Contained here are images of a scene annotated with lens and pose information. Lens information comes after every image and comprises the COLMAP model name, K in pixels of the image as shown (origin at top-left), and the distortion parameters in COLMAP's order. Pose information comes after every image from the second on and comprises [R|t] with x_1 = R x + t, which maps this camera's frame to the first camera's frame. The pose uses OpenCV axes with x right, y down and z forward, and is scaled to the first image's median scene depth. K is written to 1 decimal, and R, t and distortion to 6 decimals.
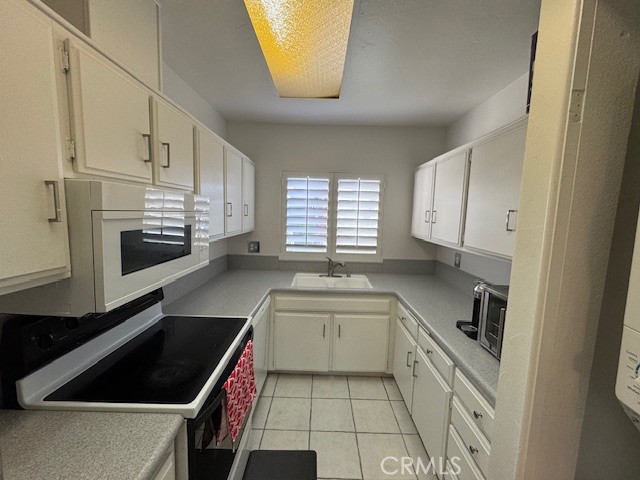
lens RADIAL K [[253.4, 0, 320.0], [0, 253.4, 240.0], [0, 0, 1]] dist [-0.001971, 0.000032]
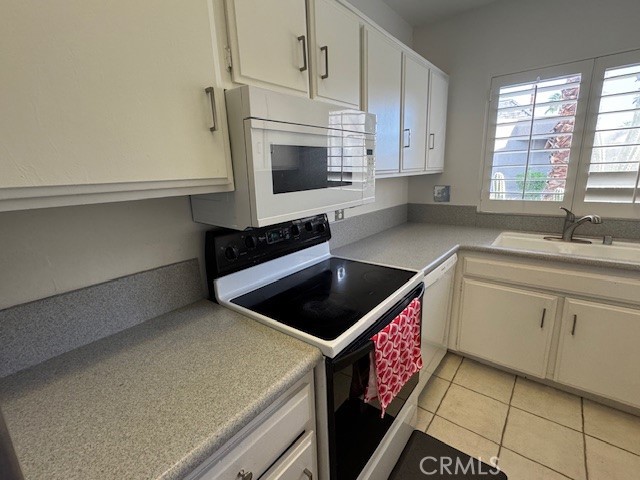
lens RADIAL K [[292.5, 0, 320.0], [0, 292.5, 240.0], [0, 0, 1]] dist [-0.003284, -0.000347]
pose [[0.777558, 0.085661, -0.622949, 0.030953], [-0.002226, 0.991046, 0.133499, 0.095162], [0.628807, -0.102416, 0.770787, 0.137186]]
